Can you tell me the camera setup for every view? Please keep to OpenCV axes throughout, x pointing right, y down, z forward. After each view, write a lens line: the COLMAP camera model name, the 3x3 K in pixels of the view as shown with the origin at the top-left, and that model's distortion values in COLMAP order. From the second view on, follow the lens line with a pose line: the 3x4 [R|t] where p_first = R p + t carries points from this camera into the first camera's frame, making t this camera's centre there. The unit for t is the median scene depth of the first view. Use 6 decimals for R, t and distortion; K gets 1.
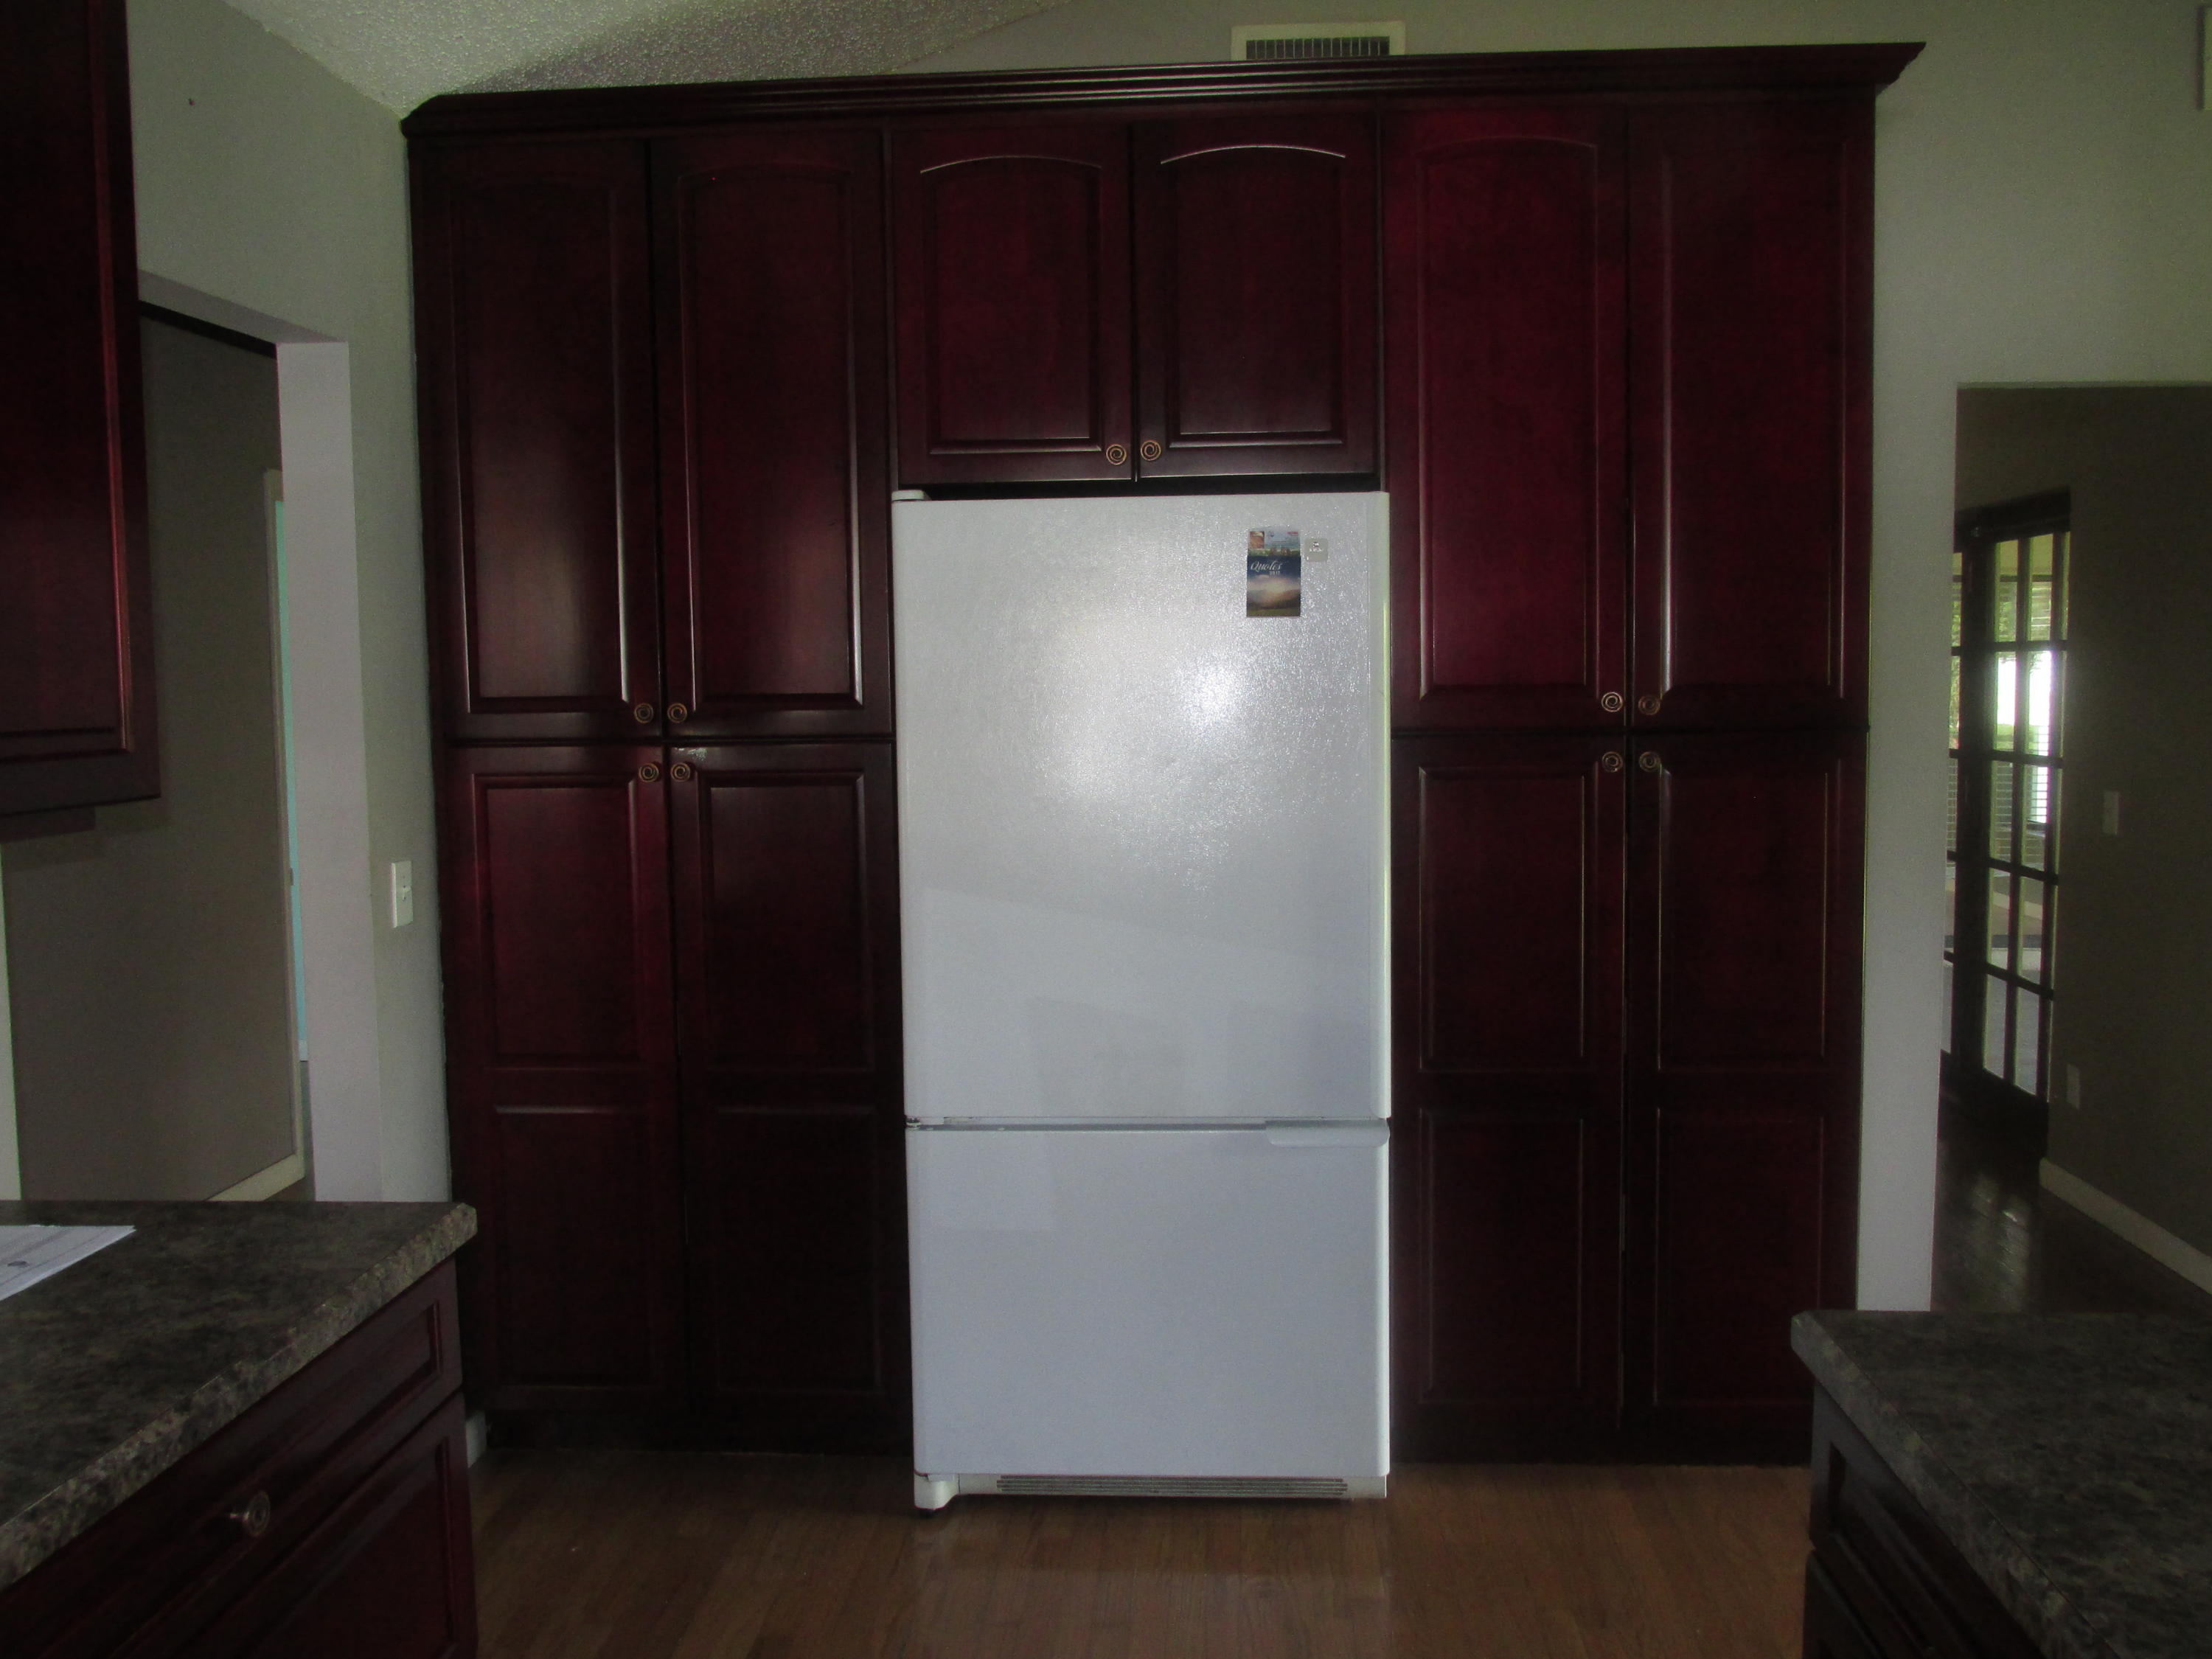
lens RADIAL K [[1825.1, 0, 1106.0], [0, 1825.1, 829.5], [0, 0, 1]] dist [0.001606, -0.001581]
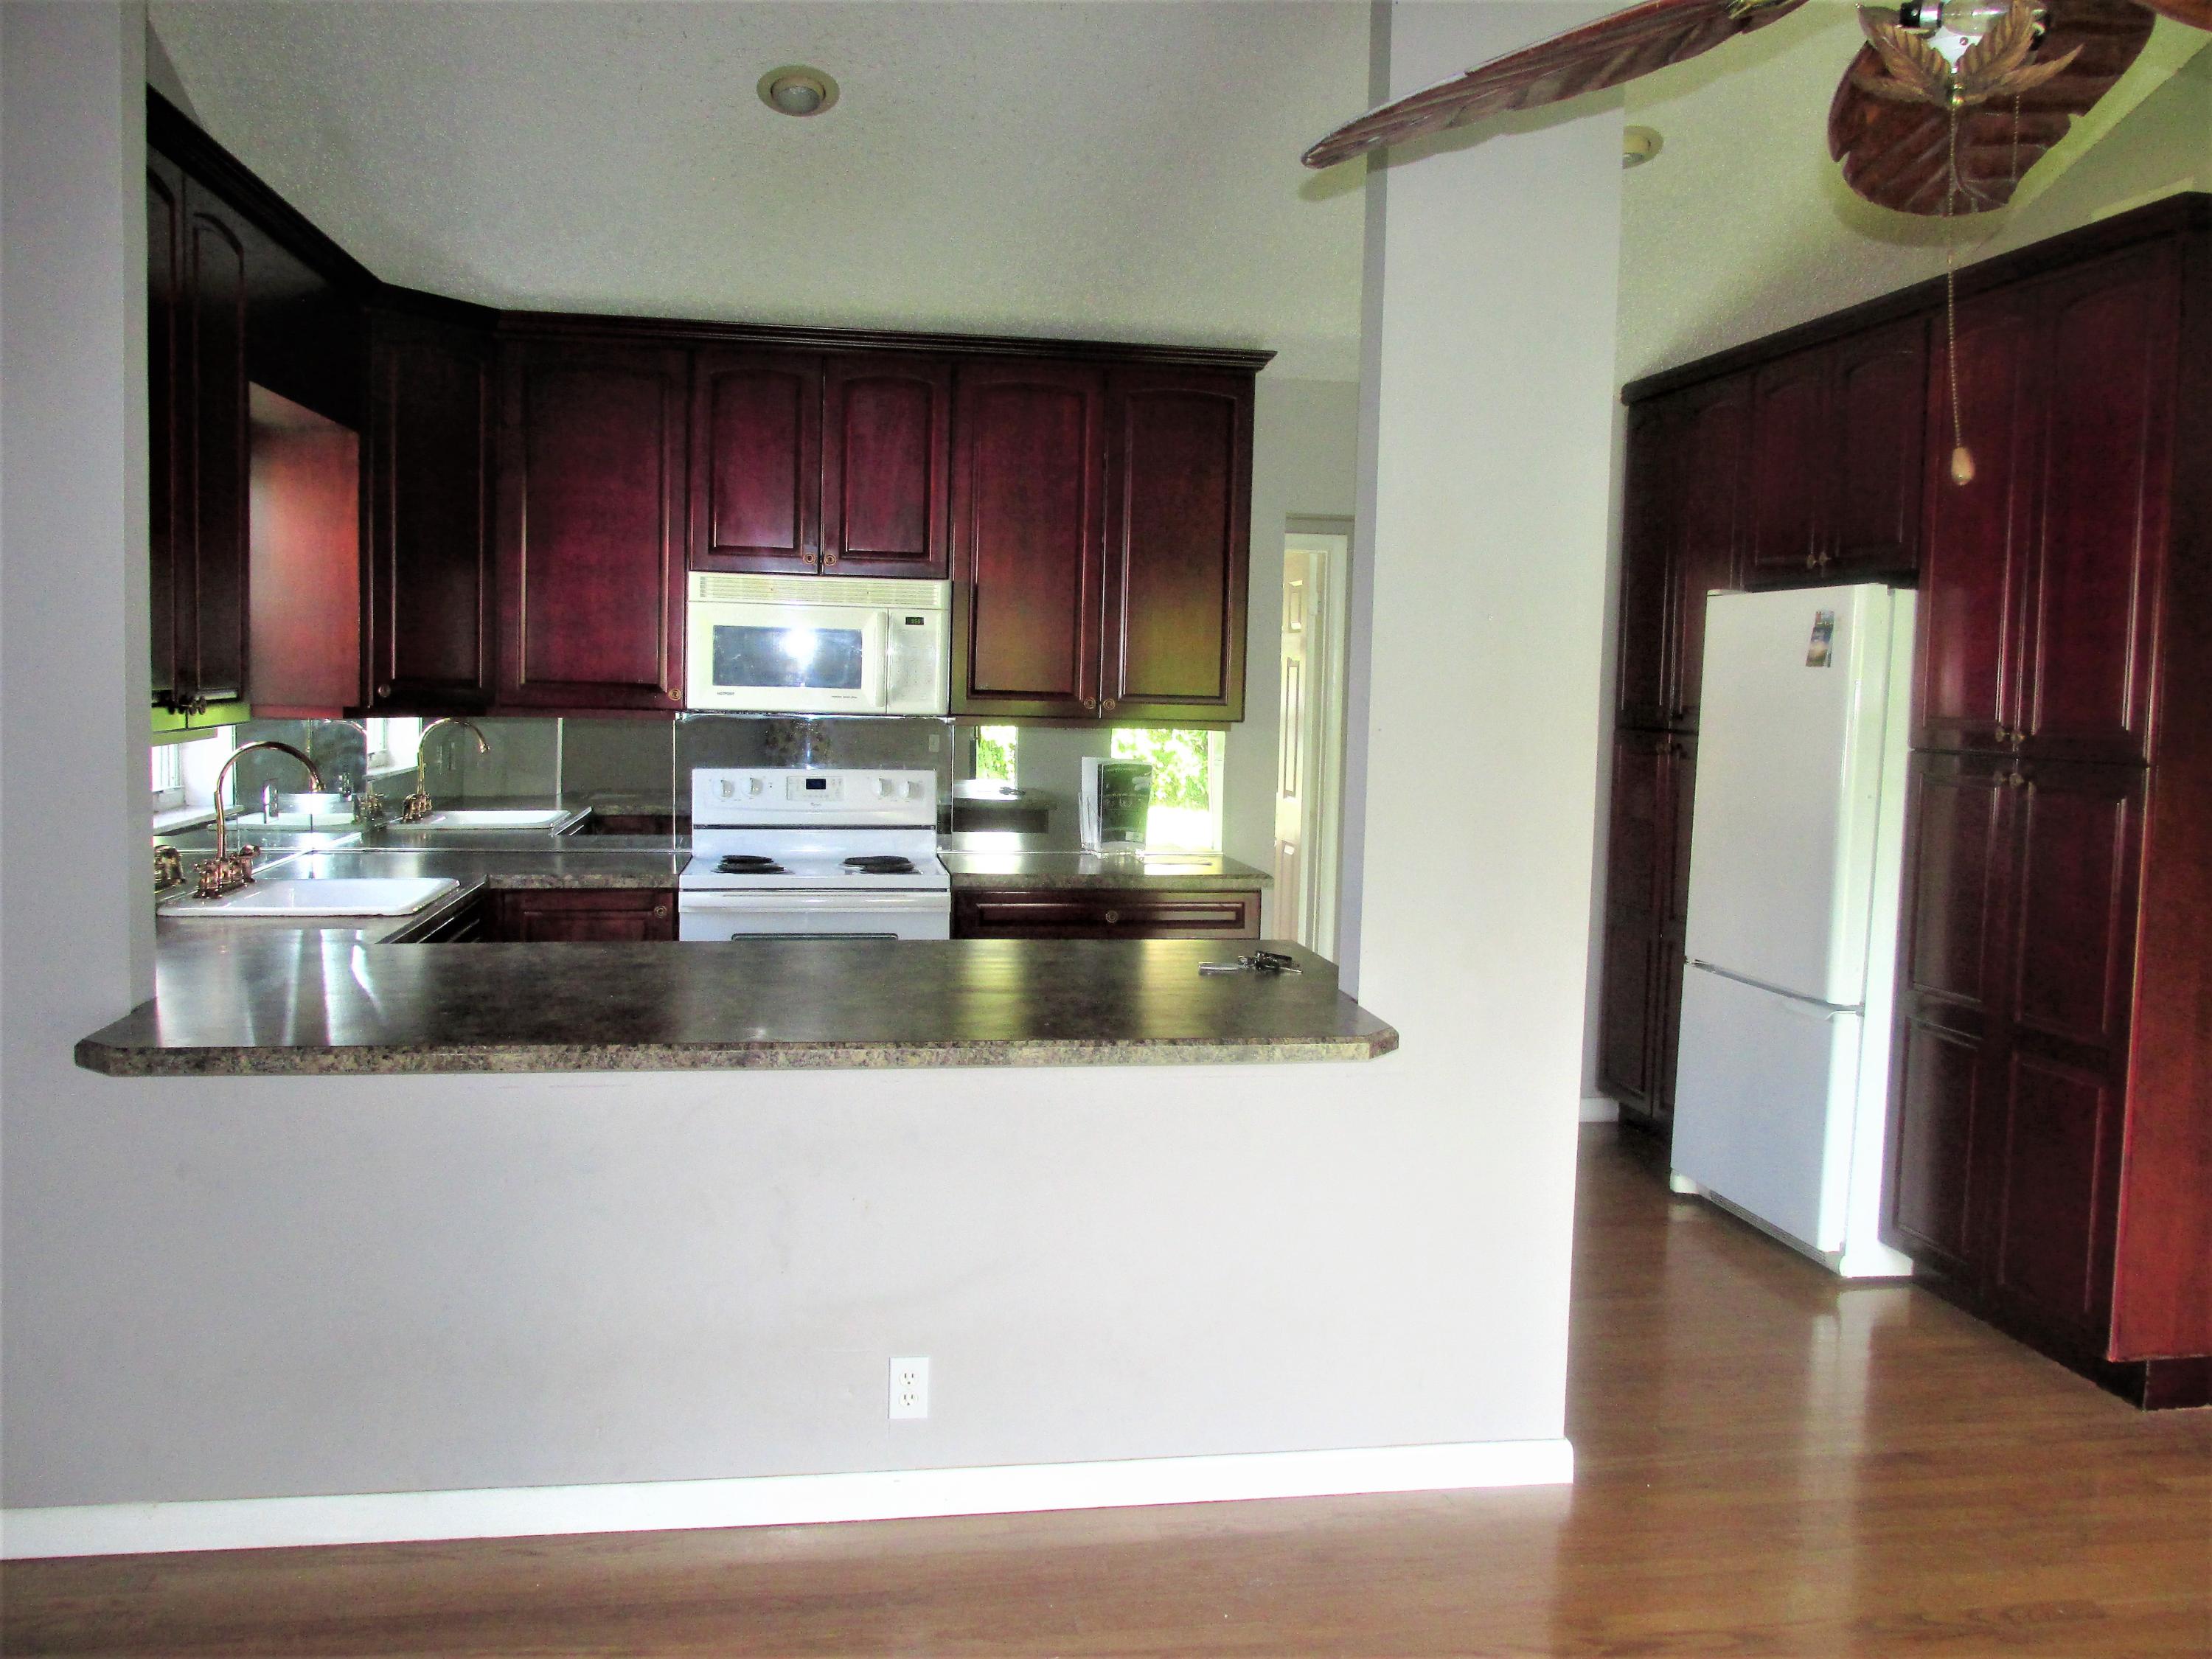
lens RADIAL K [[2104.4, 0, 1106.0], [0, 2104.4, 829.5], [0, 0, 1]] dist [0.000250, -0.001476]
pose [[0.196631, 0.089331, -0.976400, 1.676273], [-0.111700, 0.991398, 0.068208, -0.033146], [0.974094, 0.095652, 0.204918, 0.059379]]
